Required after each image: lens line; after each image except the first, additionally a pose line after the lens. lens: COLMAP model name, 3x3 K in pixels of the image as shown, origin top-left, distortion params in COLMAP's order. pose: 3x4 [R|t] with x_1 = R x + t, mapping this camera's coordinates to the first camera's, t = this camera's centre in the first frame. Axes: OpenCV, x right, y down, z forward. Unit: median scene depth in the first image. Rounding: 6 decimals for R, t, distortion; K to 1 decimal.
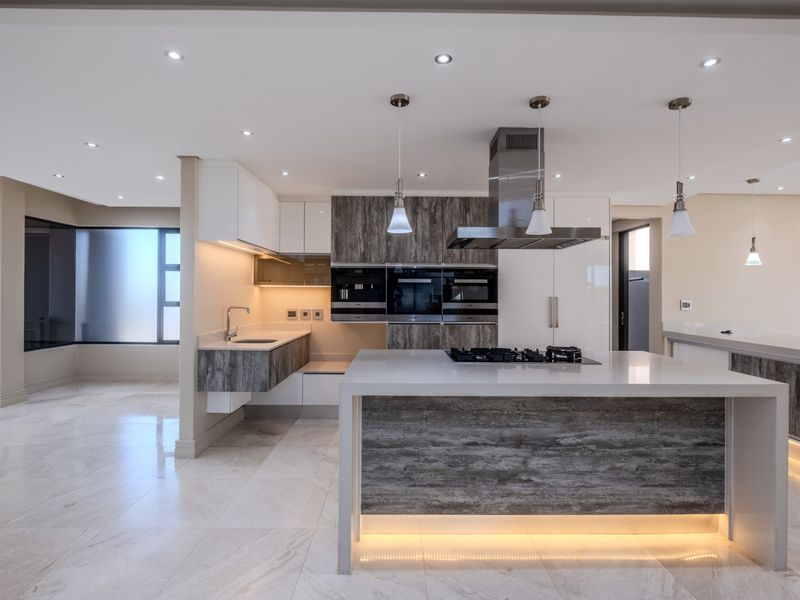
lens RADIAL K [[394.8, 0, 381.2], [0, 394.8, 294.7], [0, 0, 1]] dist [0.004068, -0.003826]
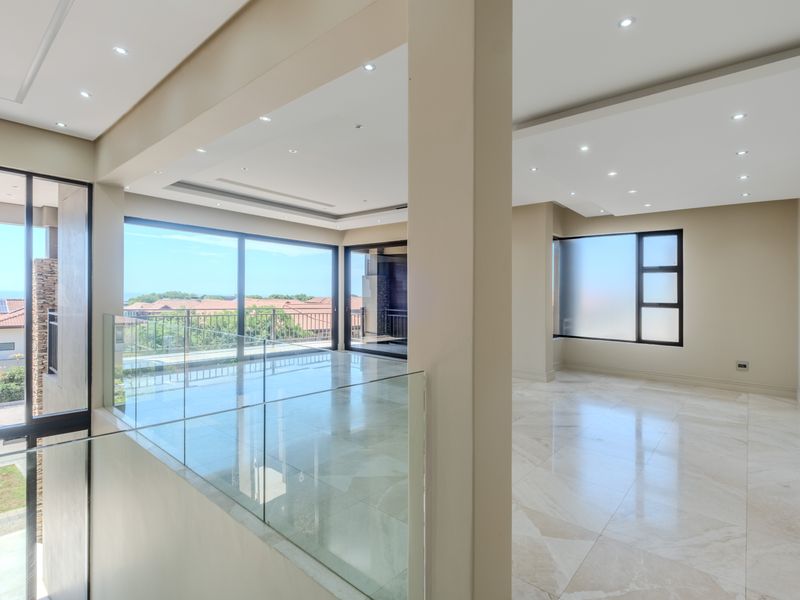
lens RADIAL K [[394.8, 0, 419.8], [0, 394.8, 290.7], [0, 0, 1]] dist [0.004068, -0.003826]
pose [[0.762413, -0.000960, -0.647090, -0.495914], [-0.014935, 0.999706, -0.019079, 0.023082], [0.646919, 0.024210, 0.762174, -0.272398]]
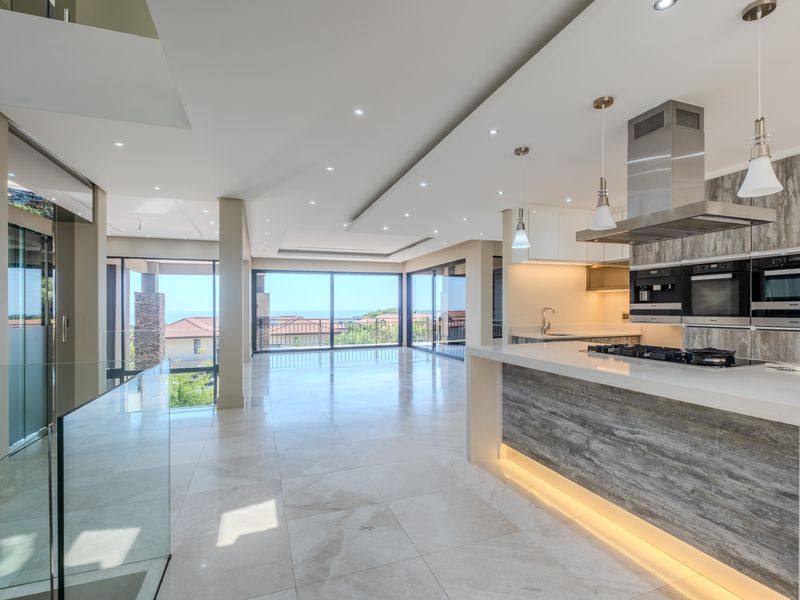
lens RADIAL K [[394.8, 0, 414.9], [0, 394.8, 305.9], [0, 0, 1]] dist [0.004068, -0.003826]
pose [[0.361155, -0.014154, -0.932398, 0.673537], [0.010070, 0.999886, -0.011278, 0.031355], [0.932451, -0.005316, 0.361256, 0.089908]]
